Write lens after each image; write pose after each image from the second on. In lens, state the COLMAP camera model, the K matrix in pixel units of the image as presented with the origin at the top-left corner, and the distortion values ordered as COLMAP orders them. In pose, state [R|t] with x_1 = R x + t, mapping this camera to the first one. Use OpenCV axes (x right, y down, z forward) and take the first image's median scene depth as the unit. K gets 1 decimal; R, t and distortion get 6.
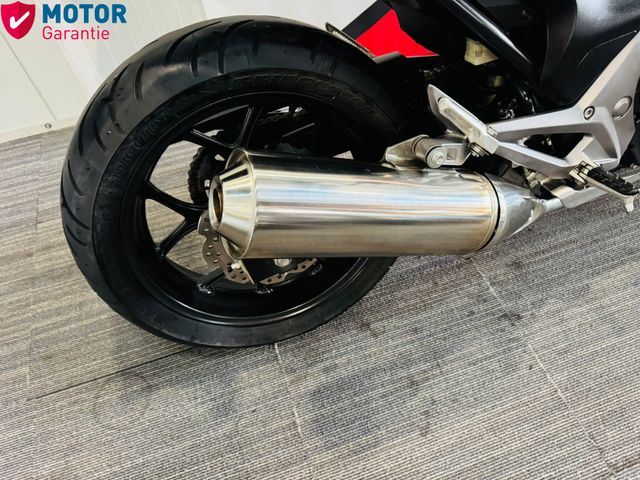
lens RADIAL K [[460.1, 0, 319.7], [0, 460.1, 244.0], [0, 0, 1]] dist [0.030177, -0.049999]
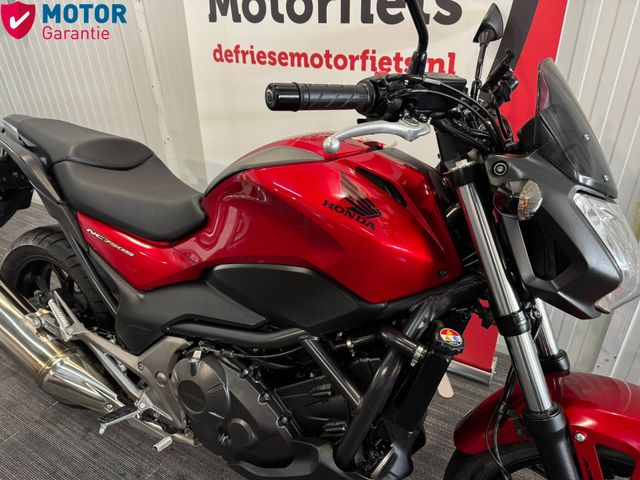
lens RADIAL K [[460.1, 0, 315.8], [0, 460.1, 242.2], [0, 0, 1]] dist [0.030177, -0.049999]
pose [[0.650925, 0.400335, -0.645003, 1.371329], [-0.602520, 0.789310, -0.118149, -0.597554], [0.461808, 0.465533, 0.754992, -0.064726]]
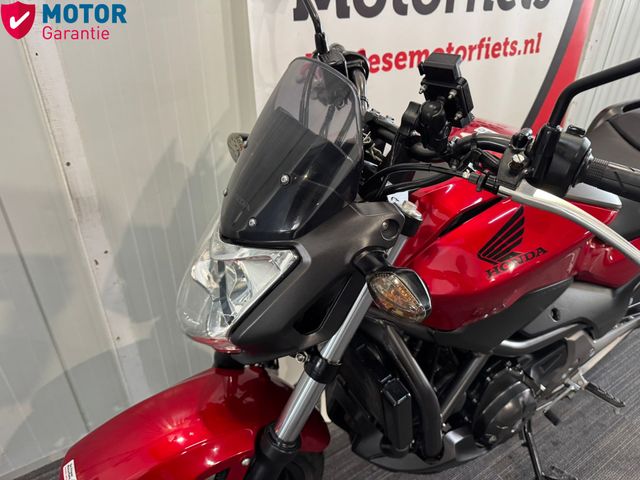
lens RADIAL K [[460.1, 0, 324.1], [0, 460.1, 235.7], [0, 0, 1]] dist [0.030177, -0.049999]
pose [[0.969800, -0.064604, 0.235188, -0.470187], [0.151286, 0.915701, -0.372295, -0.345128], [-0.191311, 0.396633, 0.897821, -0.112221]]
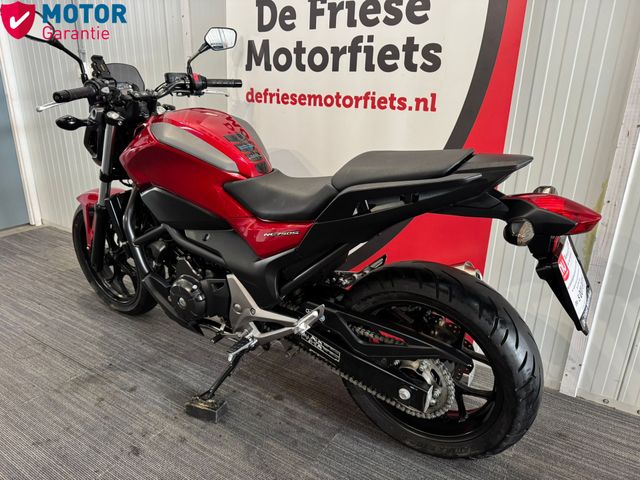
lens RADIAL K [[460.1, 0, 320.6], [0, 460.1, 246.0], [0, 0, 1]] dist [0.030177, -0.049999]
pose [[0.622073, 0.322638, -0.713393, 1.676422], [-0.654113, 0.714912, -0.247057, -0.334395], [0.430303, 0.620327, 0.655769, -0.083755]]
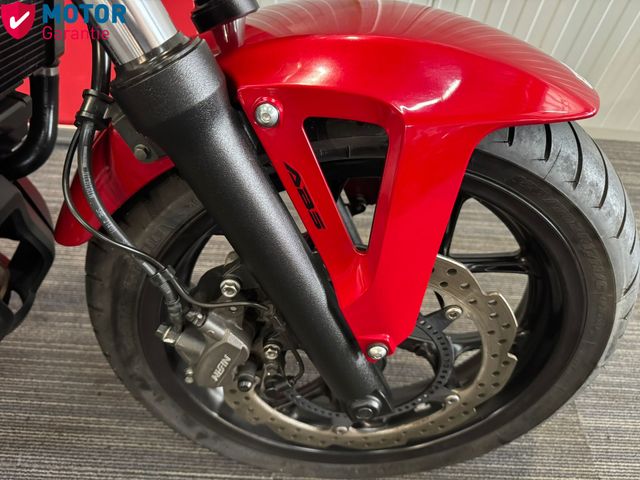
lens RADIAL K [[460.1, 0, 318.5], [0, 460.1, 239.4], [0, 0, 1]] dist [0.030177, -0.049999]
pose [[0.930511, 0.340431, -0.135114, 1.392588], [-0.346847, 0.937549, -0.026454, -0.623102], [0.117670, 0.071480, 0.990477, 0.592812]]
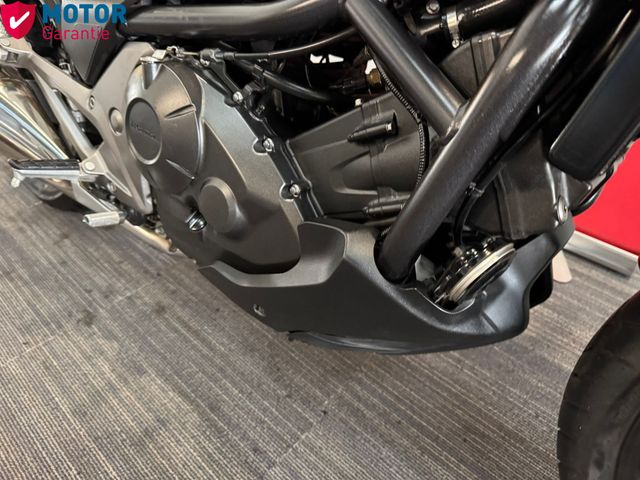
lens RADIAL K [[460.1, 0, 320.0], [0, 460.1, 240.7], [0, 0, 1]] dist [0.030177, -0.049999]
pose [[0.475595, 0.586890, -0.655263, 1.228812], [-0.723085, 0.685036, 0.088736, -0.395207], [0.500957, 0.431609, 0.750171, 0.492459]]
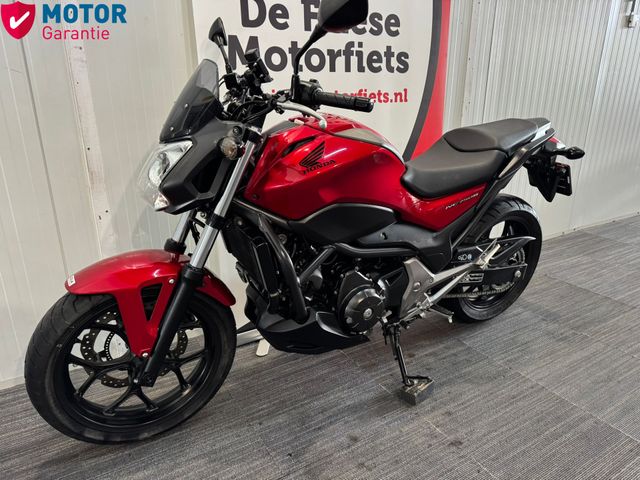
lens RADIAL K [[460.1, 0, 324.6], [0, 460.1, 244.5], [0, 0, 1]] dist [0.030177, -0.049999]
pose [[0.972867, -0.024219, 0.230095, -0.322791], [0.149866, 0.823636, -0.546959, 0.396474], [-0.176267, 0.566602, 0.804918, -0.475617]]
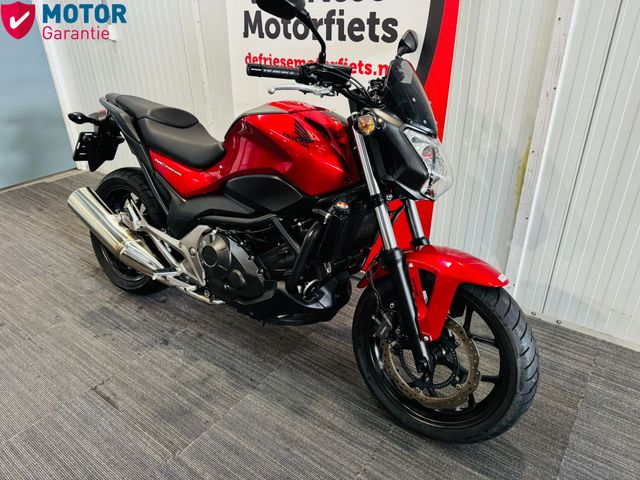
lens RADIAL K [[460.1, 0, 316.5], [0, 460.1, 240.8], [0, 0, 1]] dist [0.030177, -0.049999]
pose [[0.564376, 0.415865, -0.713117, 2.112559], [-0.663961, 0.741990, -0.092770, -0.427945], [0.490546, 0.525839, 0.694880, -0.288732]]
